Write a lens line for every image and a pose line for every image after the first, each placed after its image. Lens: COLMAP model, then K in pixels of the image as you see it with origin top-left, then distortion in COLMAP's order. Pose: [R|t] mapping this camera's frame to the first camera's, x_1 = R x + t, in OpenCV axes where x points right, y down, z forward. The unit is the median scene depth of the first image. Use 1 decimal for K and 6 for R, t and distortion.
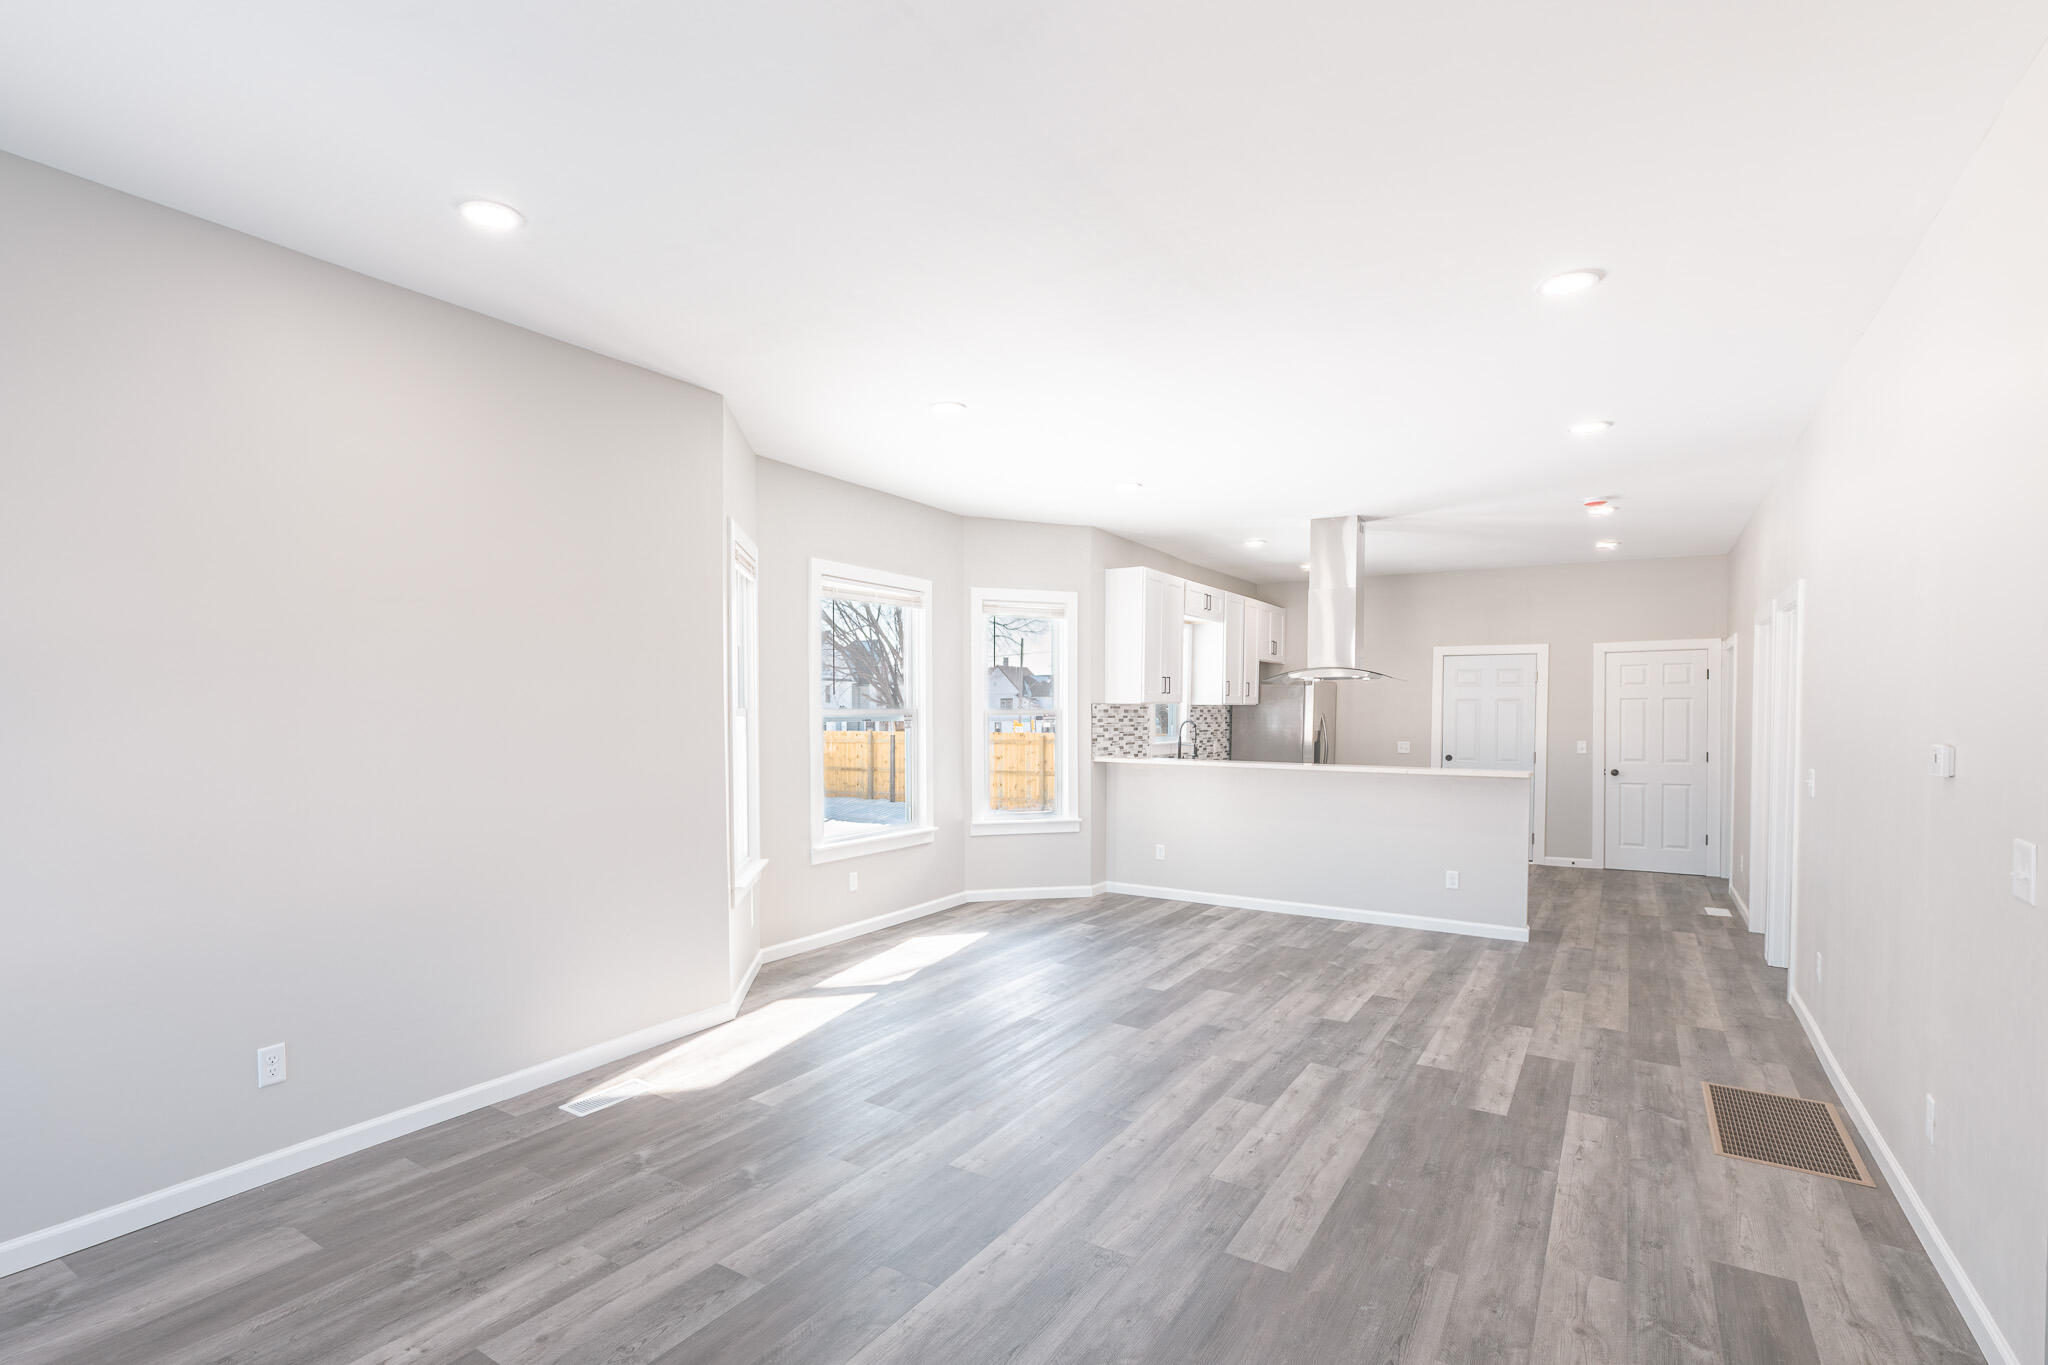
lens RADIAL K [[953.9, 0, 982.8], [0, 953.9, 734.0], [0, 0, 1]] dist [0.000036, -0.000202]
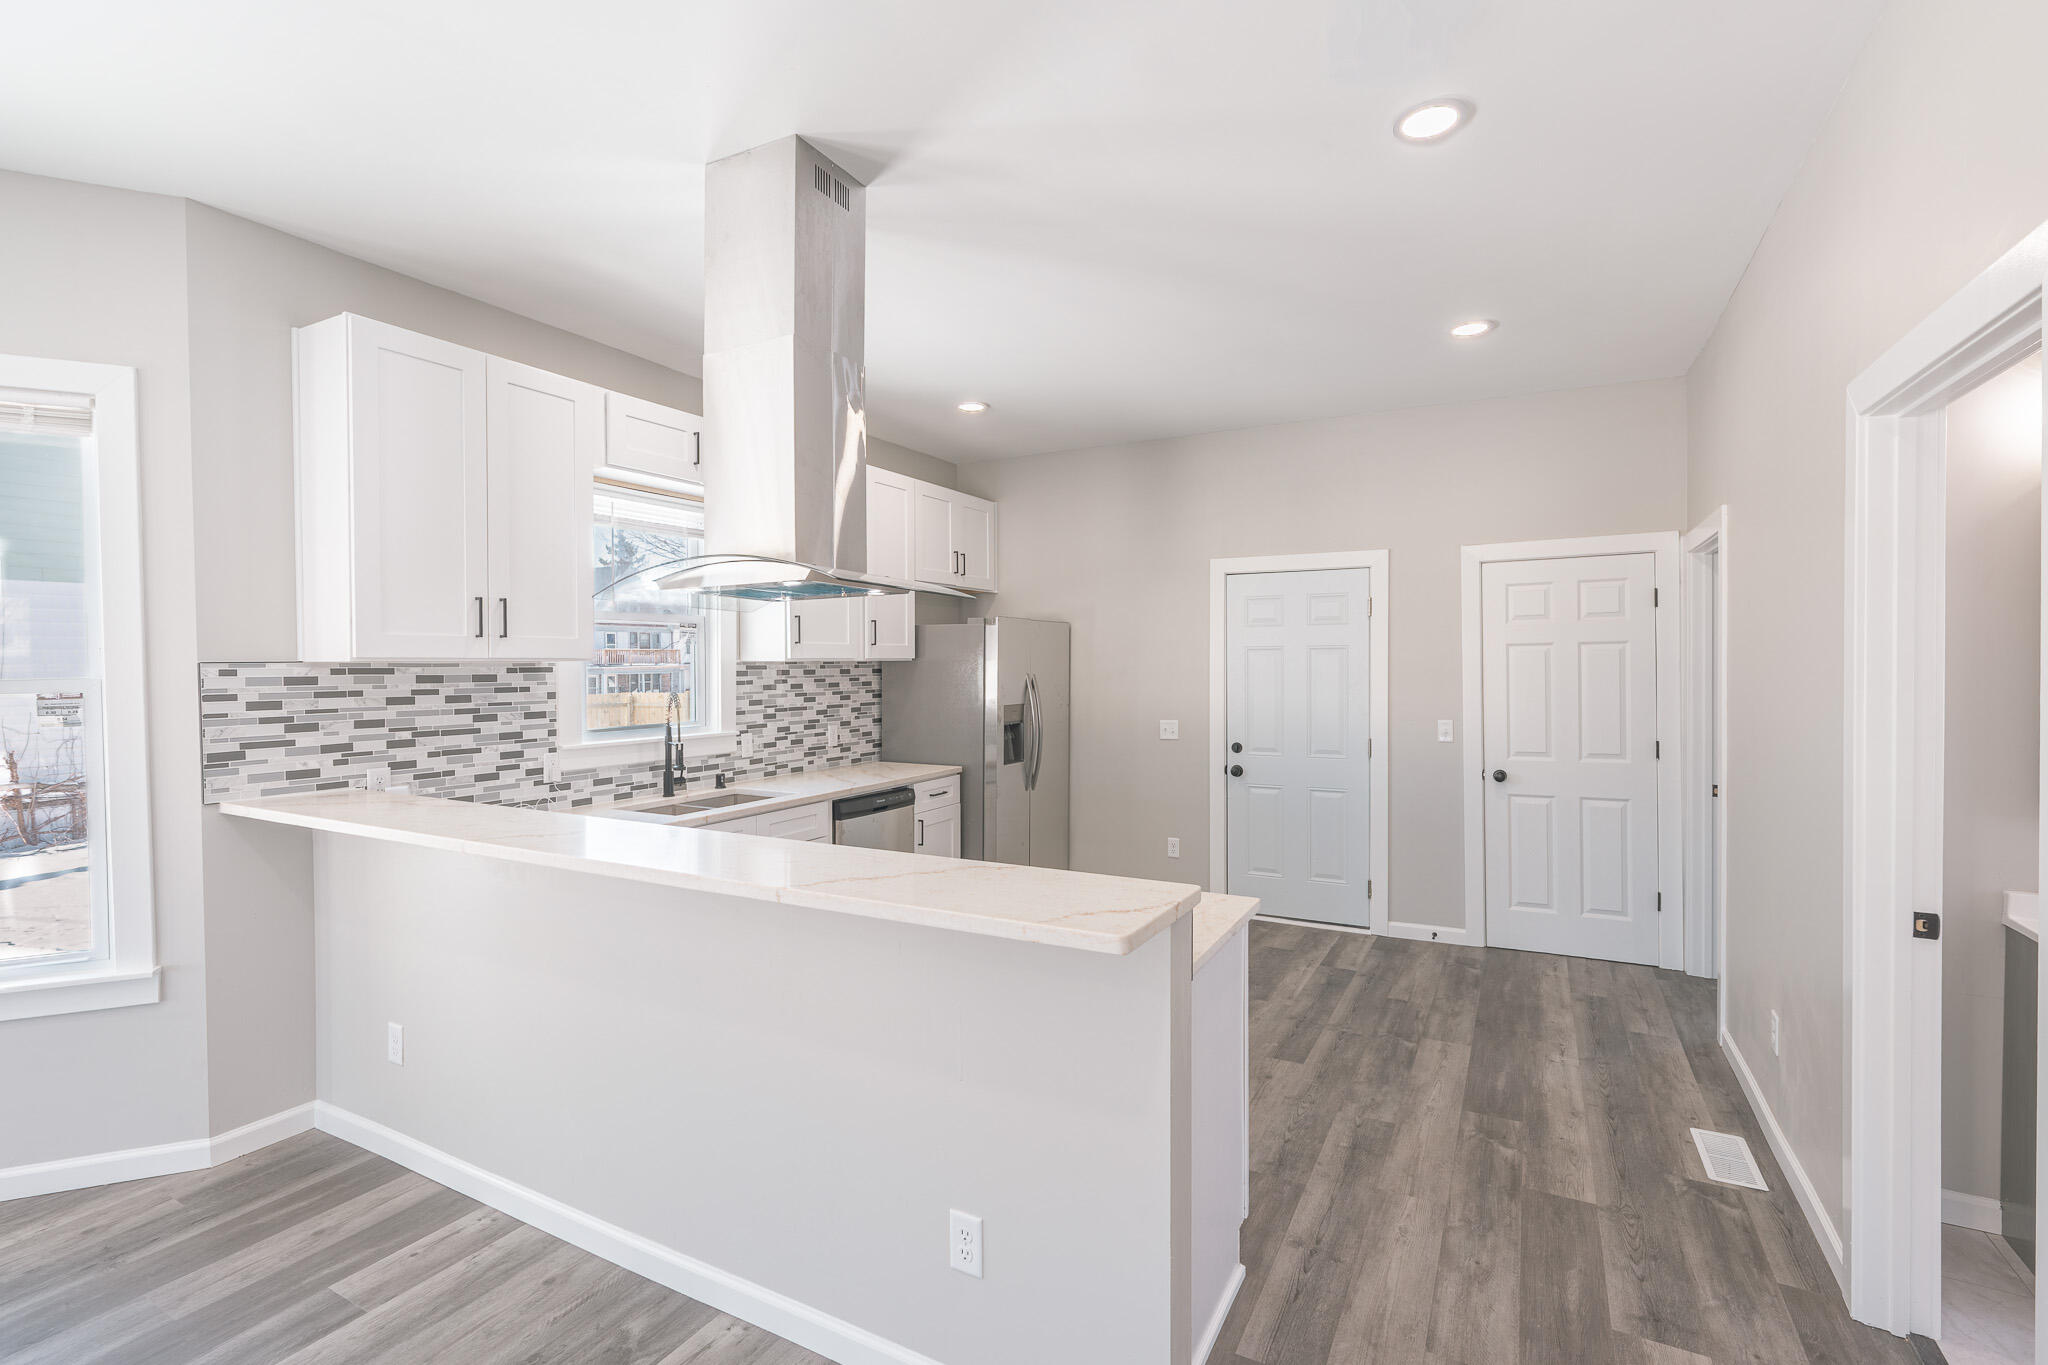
lens RADIAL K [[909.3, 0, 1047.6], [0, 909.3, 679.2], [0, 0, 1]] dist [-0.001665, -0.000135]
pose [[0.994031, -0.011261, 0.108519, 0.491292], [0.012235, 0.999891, -0.008313, -0.021752], [-0.108413, 0.009591, 0.994060, 0.716792]]
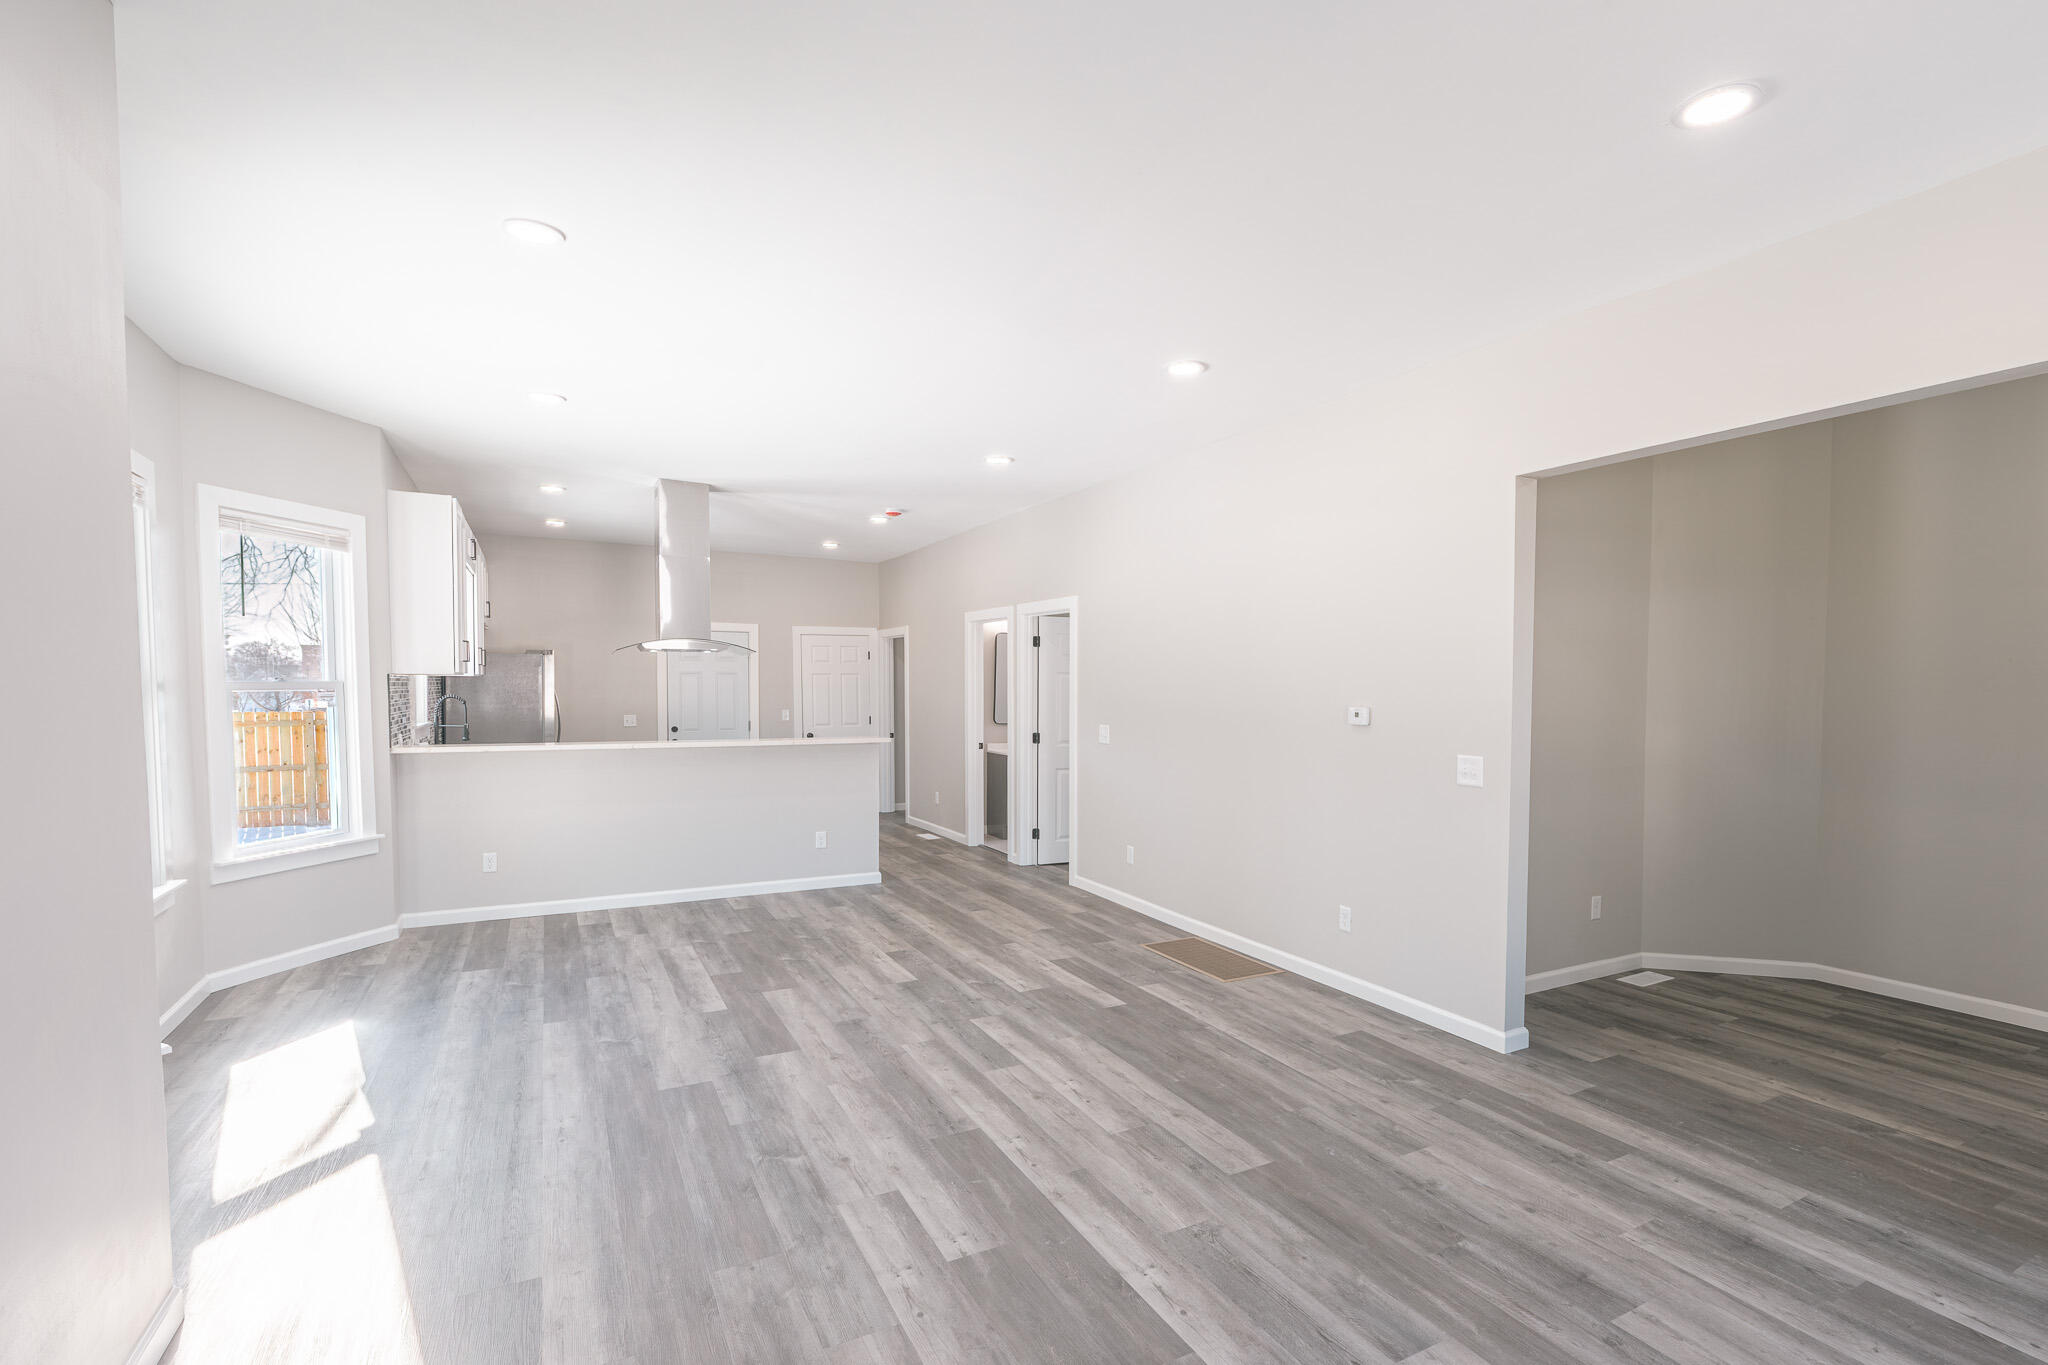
lens RADIAL K [[939.5, 0, 1028.7], [0, 939.5, 711.1], [0, 0, 1]] dist [-0.001154, -0.000156]
pose [[0.487733, -0.024175, 0.872658, -0.325196], [0.019018, 0.999674, 0.017064, -0.007581], [-0.872786, 0.008274, 0.488034, 0.271559]]
